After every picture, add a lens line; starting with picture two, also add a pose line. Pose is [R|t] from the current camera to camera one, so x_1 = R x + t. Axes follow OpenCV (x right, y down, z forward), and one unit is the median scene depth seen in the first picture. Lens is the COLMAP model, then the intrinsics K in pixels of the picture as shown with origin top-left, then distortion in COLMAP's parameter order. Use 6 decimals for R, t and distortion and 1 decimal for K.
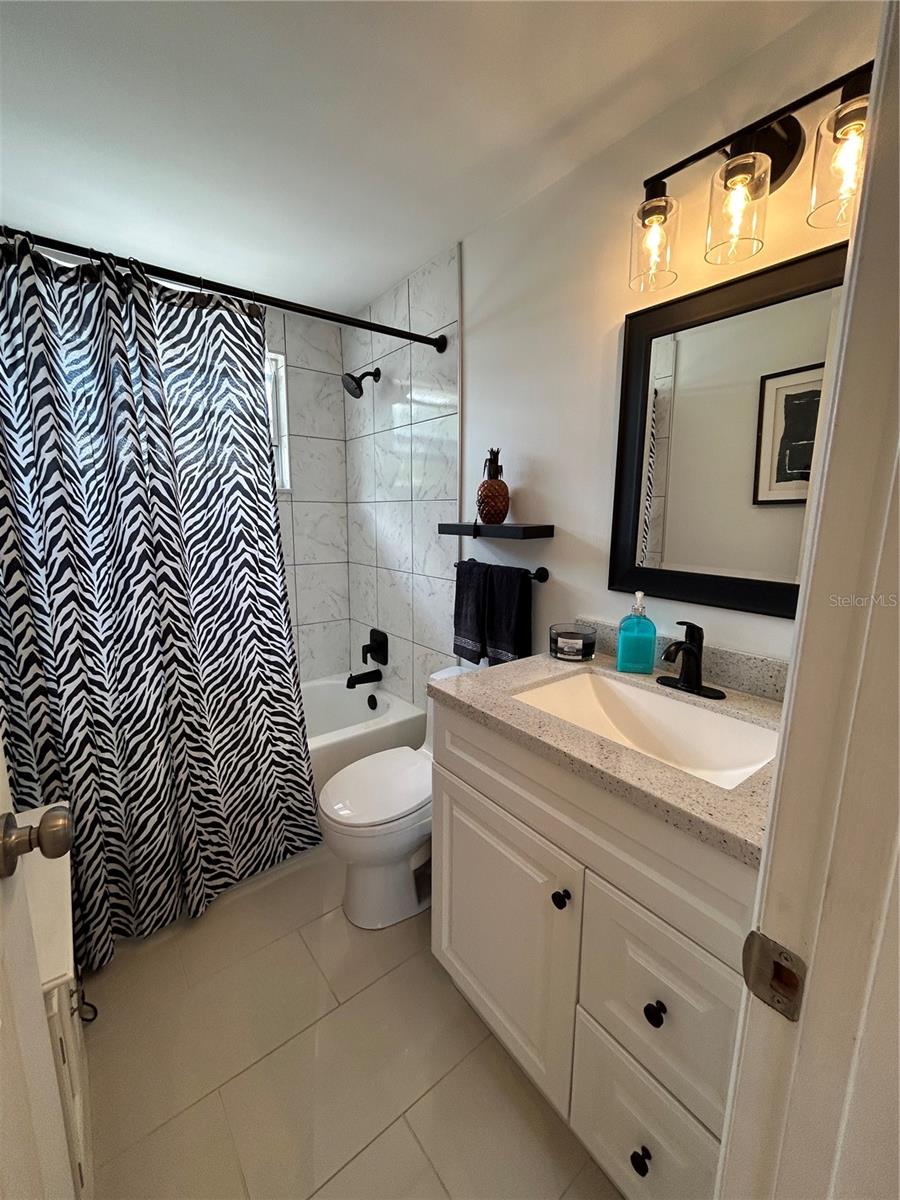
lens RADIAL K [[479.5, 0, 450.0], [0, 479.5, 600.0], [0, 0, 1]] dist [-0.001168, 0.000134]
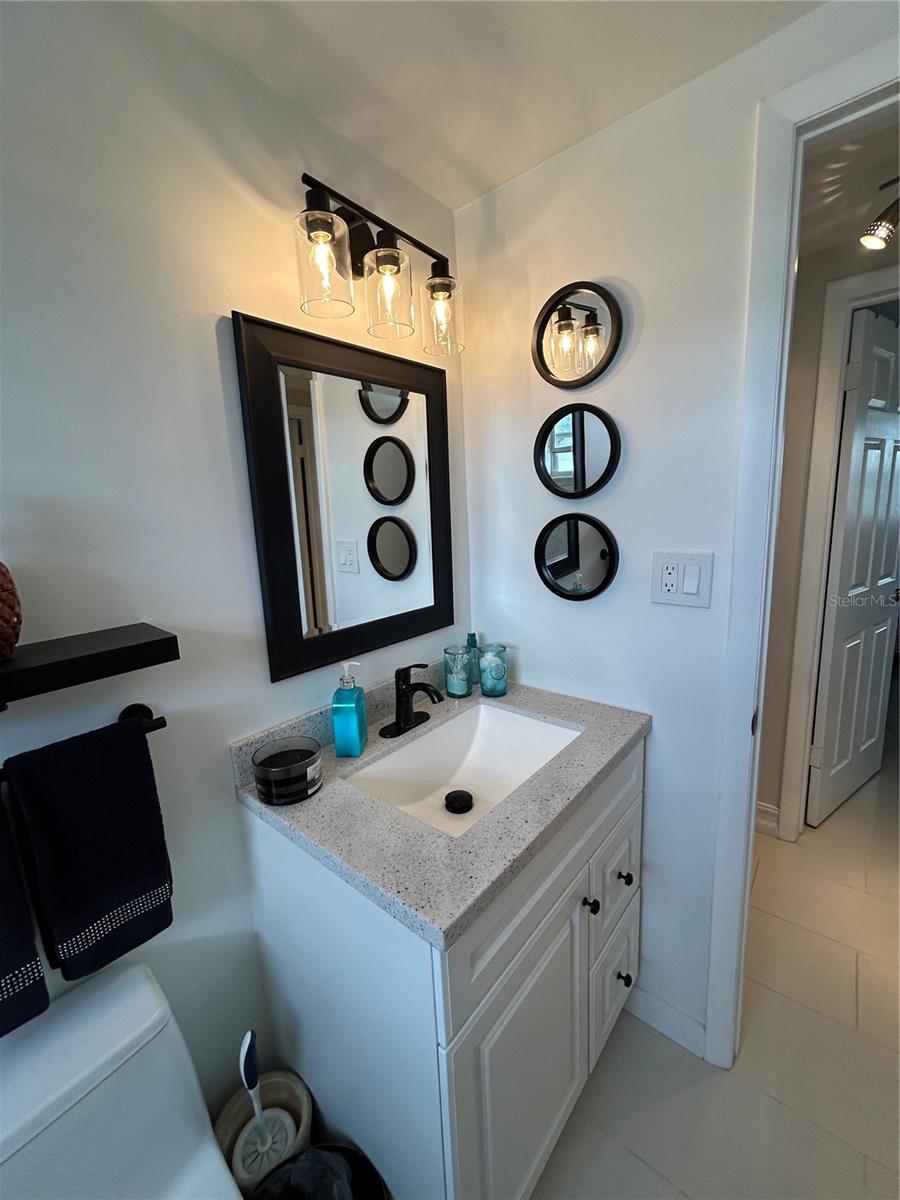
lens RADIAL K [[491.2, 0, 450.0], [0, 491.2, 600.0], [0, 0, 1]] dist [0.001432, 0.000136]
pose [[-0.202883, -0.187976, 0.960991, -0.258472], [0.221769, 0.947080, 0.232074, -0.155446], [-0.953759, 0.260202, -0.150459, 0.493704]]
